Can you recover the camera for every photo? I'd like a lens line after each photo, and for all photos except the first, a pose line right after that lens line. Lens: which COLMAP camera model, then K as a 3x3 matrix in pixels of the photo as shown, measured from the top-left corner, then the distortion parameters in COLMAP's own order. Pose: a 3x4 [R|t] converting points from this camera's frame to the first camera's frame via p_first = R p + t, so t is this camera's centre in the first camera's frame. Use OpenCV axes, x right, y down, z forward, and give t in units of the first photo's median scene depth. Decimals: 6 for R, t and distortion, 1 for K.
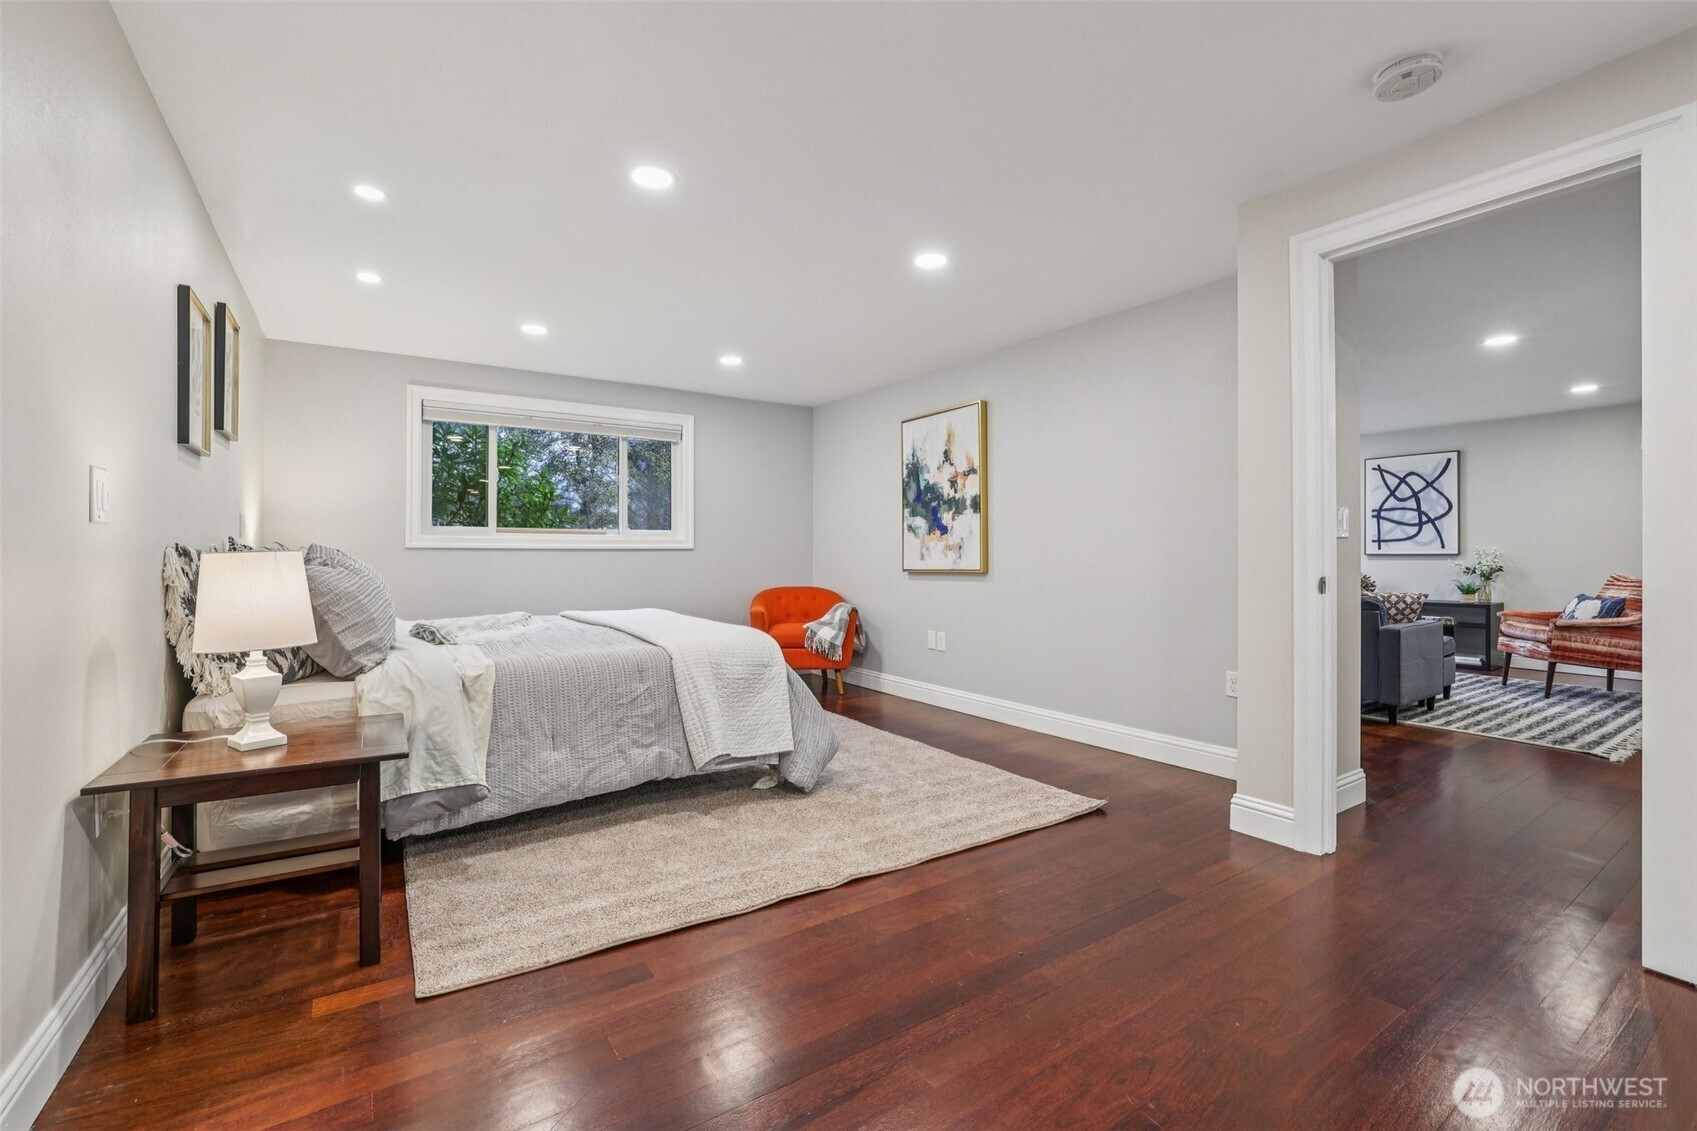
lens RADIAL K [[727.6, 0, 845.9], [0, 727.6, 559.9], [0, 0, 1]] dist [-0.049530, 0.018016]
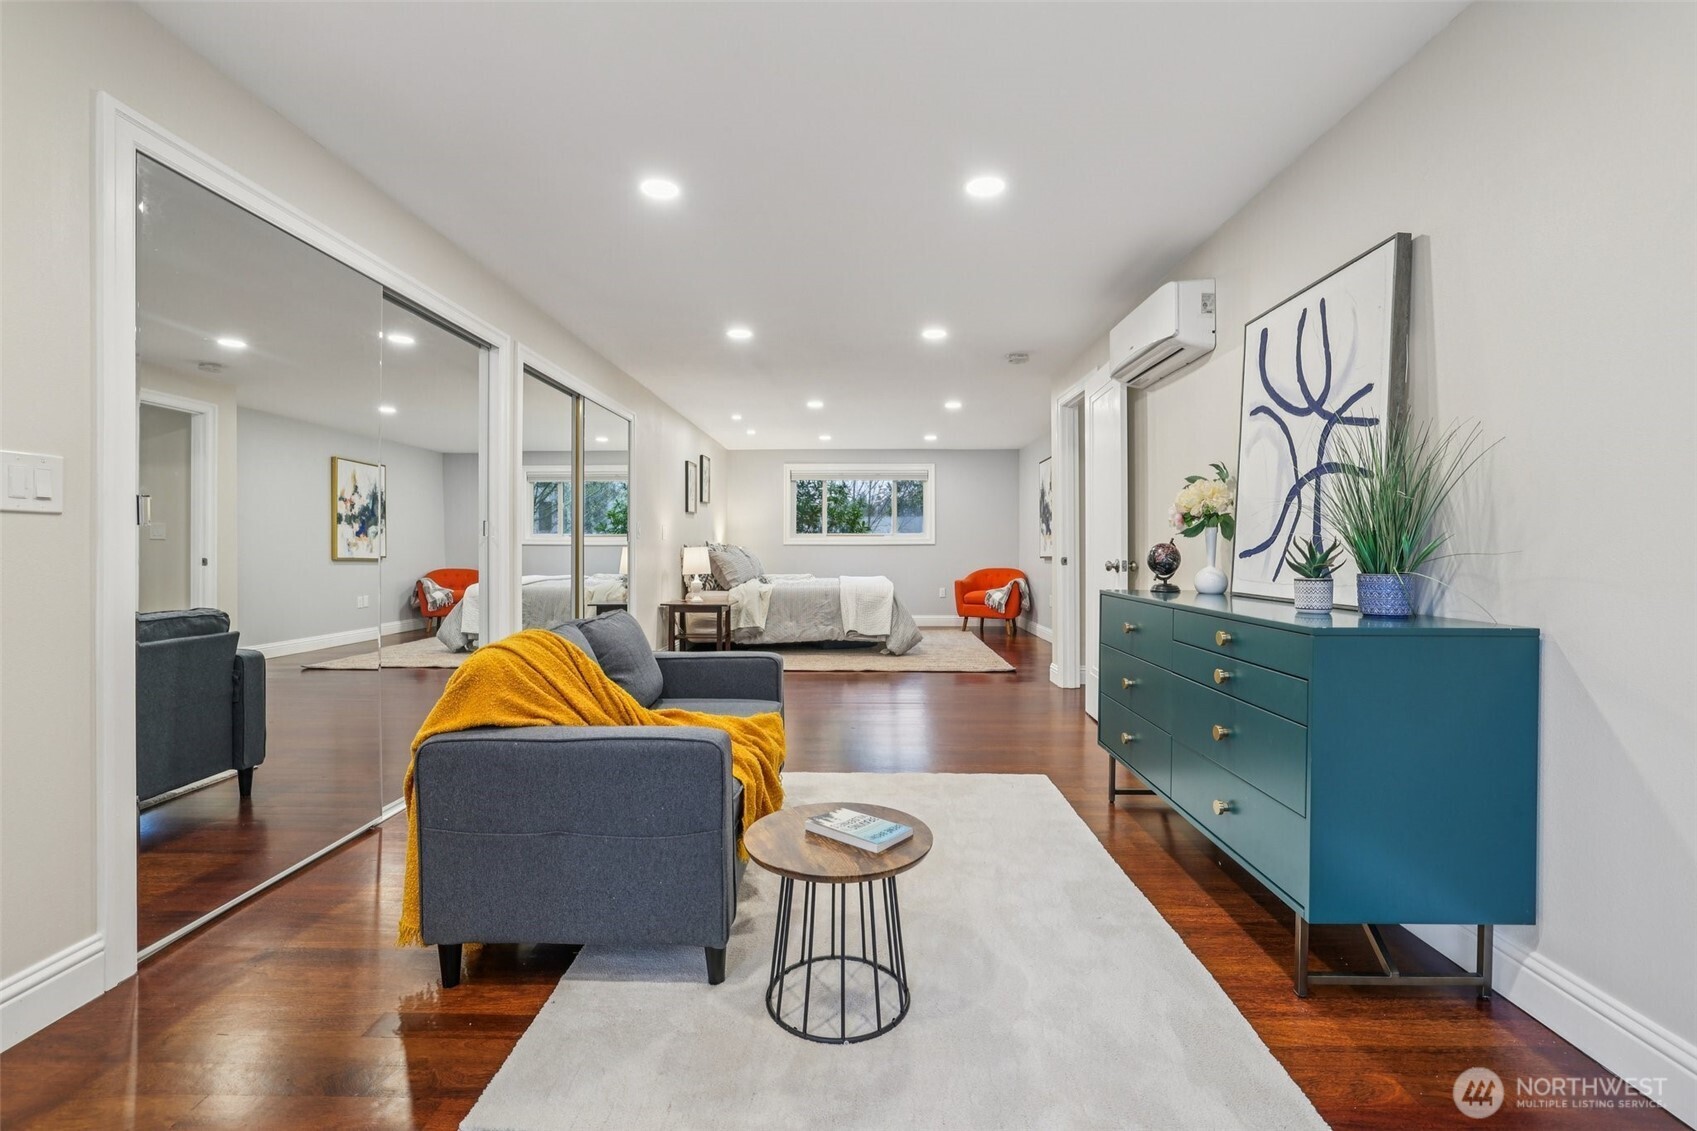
lens RADIAL K [[727.6, 0, 845.9], [0, 727.6, 559.9], [0, 0, 1]] dist [-0.049530, 0.018016]
pose [[0.821818, 0.007270, -0.569704, 0.694858], [-0.002302, 0.999953, 0.009440, 0.006318], [0.569746, -0.006446, 0.821796, -0.584098]]
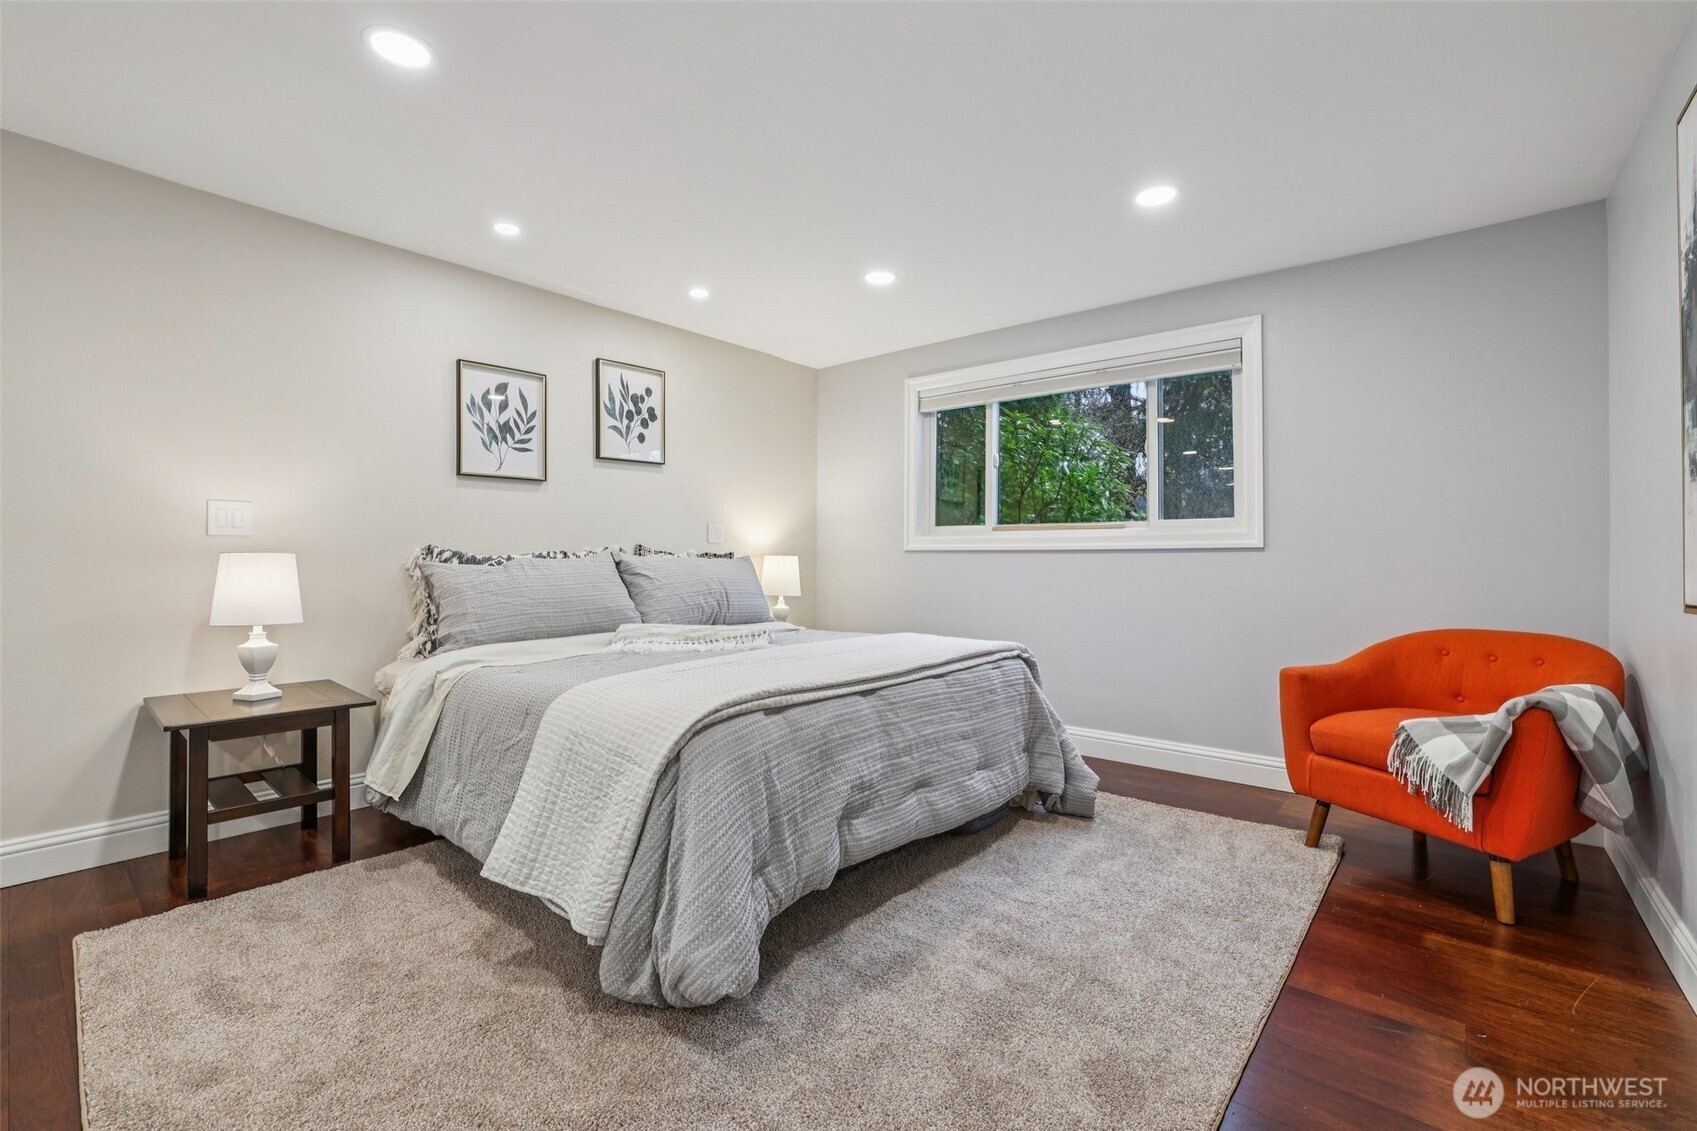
lens RADIAL K [[733.0, 0, 845.7], [0, 733.0, 554.6], [0, 0, 1]] dist [-0.055571, 0.023575]
pose [[0.276358, -0.005883, -0.961037, 0.295747], [-0.009307, 0.999918, -0.008797, -0.002440], [0.961010, 0.011375, 0.276281, 0.646468]]
